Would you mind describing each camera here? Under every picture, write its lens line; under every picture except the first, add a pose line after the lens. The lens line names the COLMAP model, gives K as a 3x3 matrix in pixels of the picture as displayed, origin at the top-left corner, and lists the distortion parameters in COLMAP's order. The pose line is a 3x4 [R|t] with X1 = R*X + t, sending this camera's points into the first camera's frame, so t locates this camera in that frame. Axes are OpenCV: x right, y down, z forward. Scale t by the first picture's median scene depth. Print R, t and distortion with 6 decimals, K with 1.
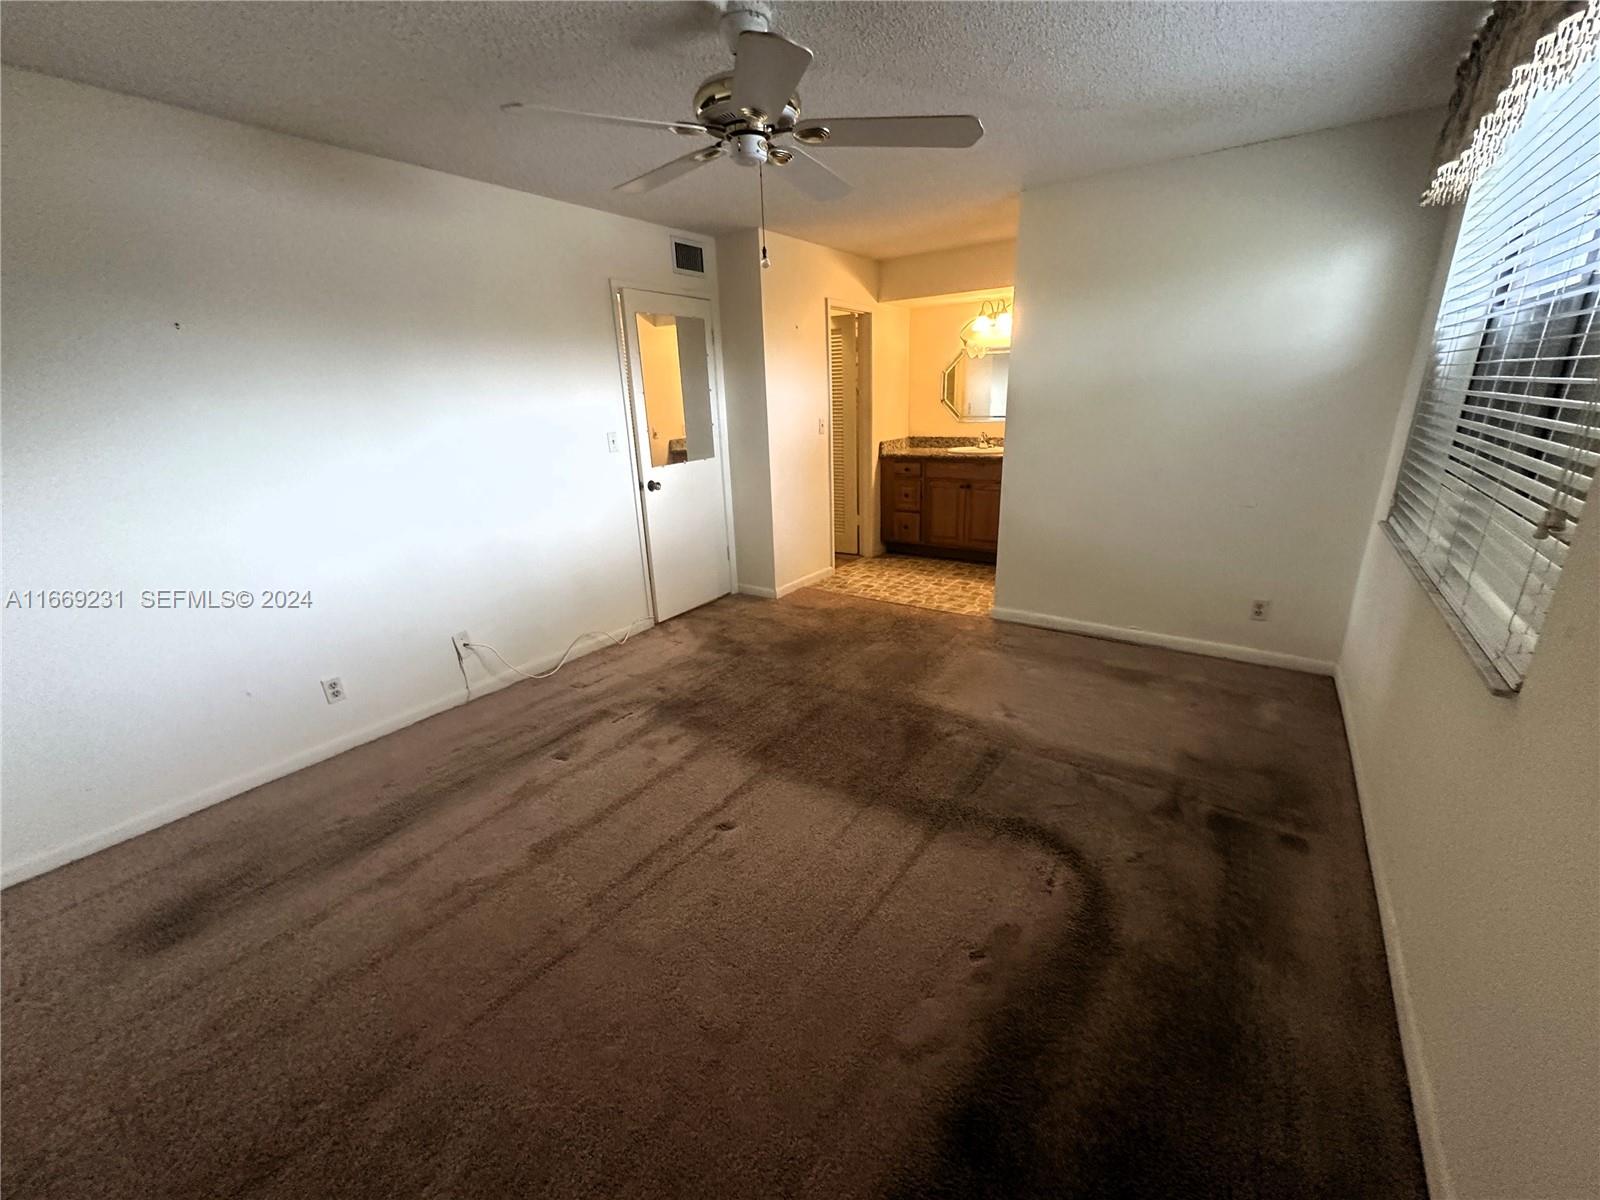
lens RADIAL K [[639.8, 0, 800.0], [0, 639.8, 600.0], [0, 0, 1]] dist [-0.001305, 0.000343]
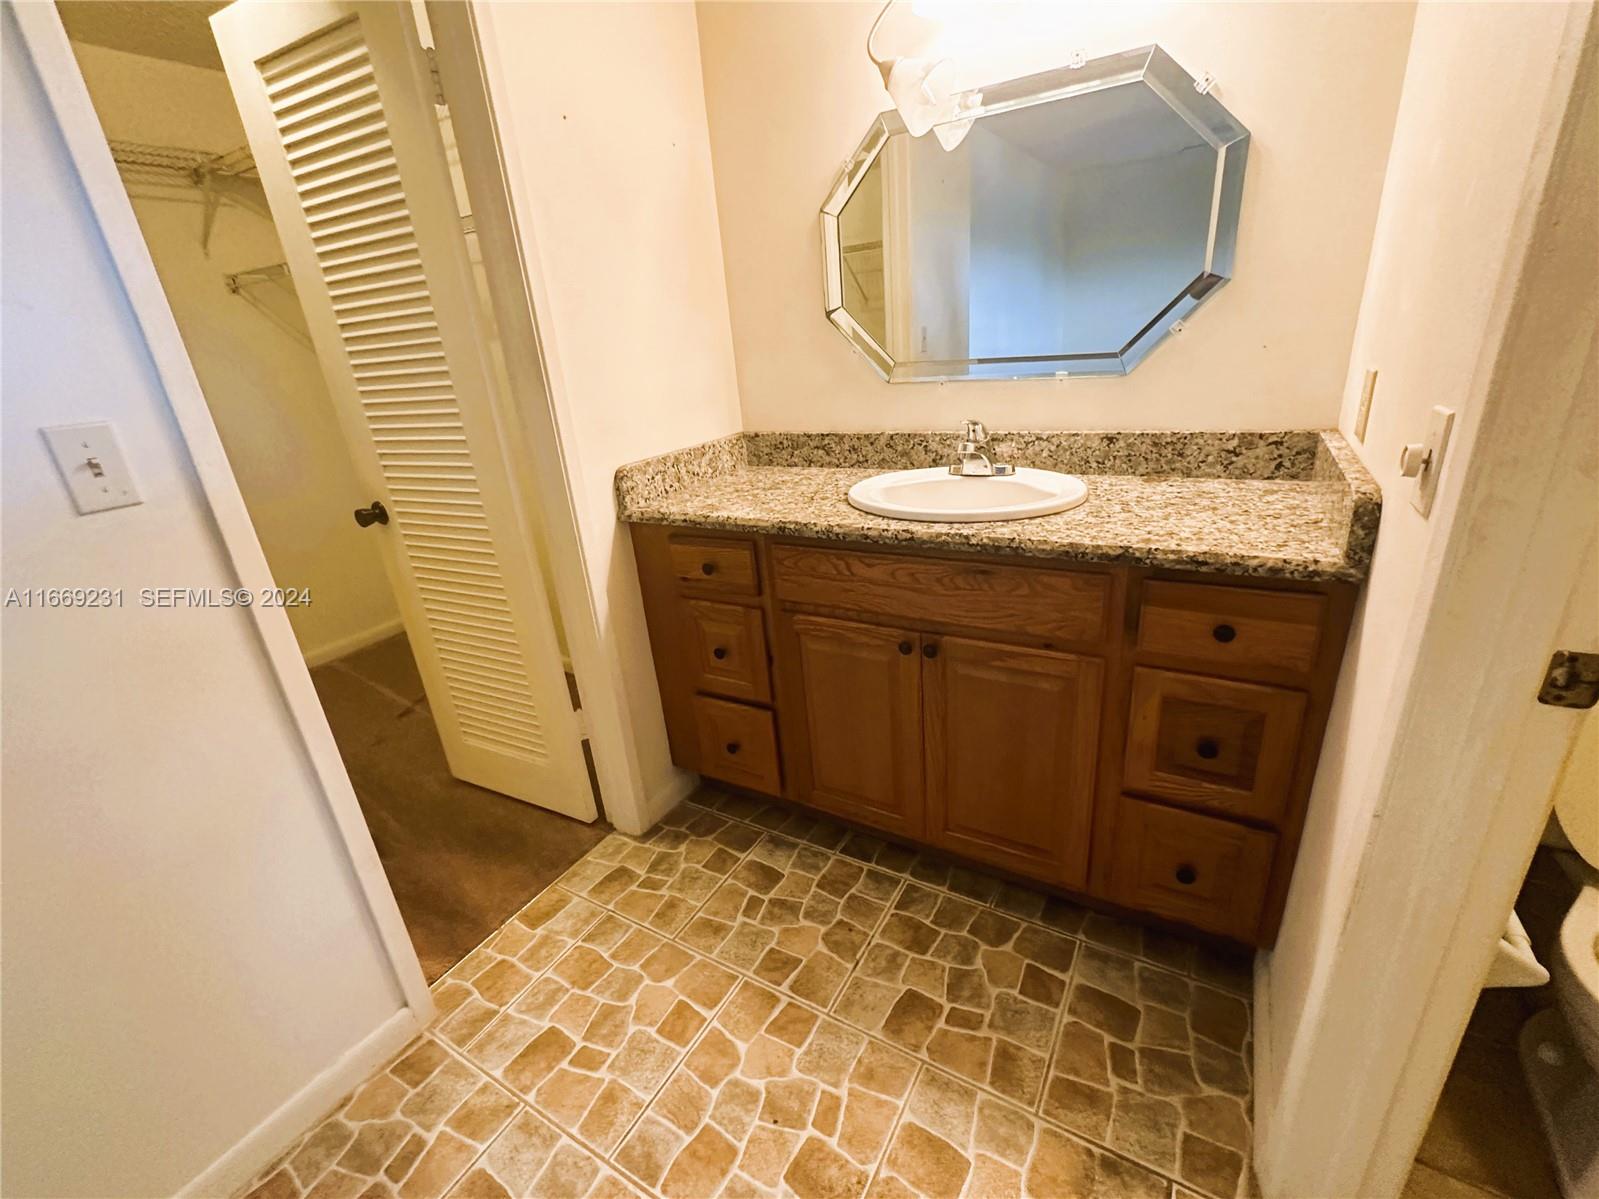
lens RADIAL K [[682.0, 0, 805.6], [0, 682.0, 597.3], [0, 0, 1]] dist [-0.013797, 0.000128]
pose [[0.995800, -0.067688, 0.061653, 0.191607], [0.064155, 0.996277, 0.057591, -0.208163], [-0.065321, -0.053394, 0.996435, 0.709566]]
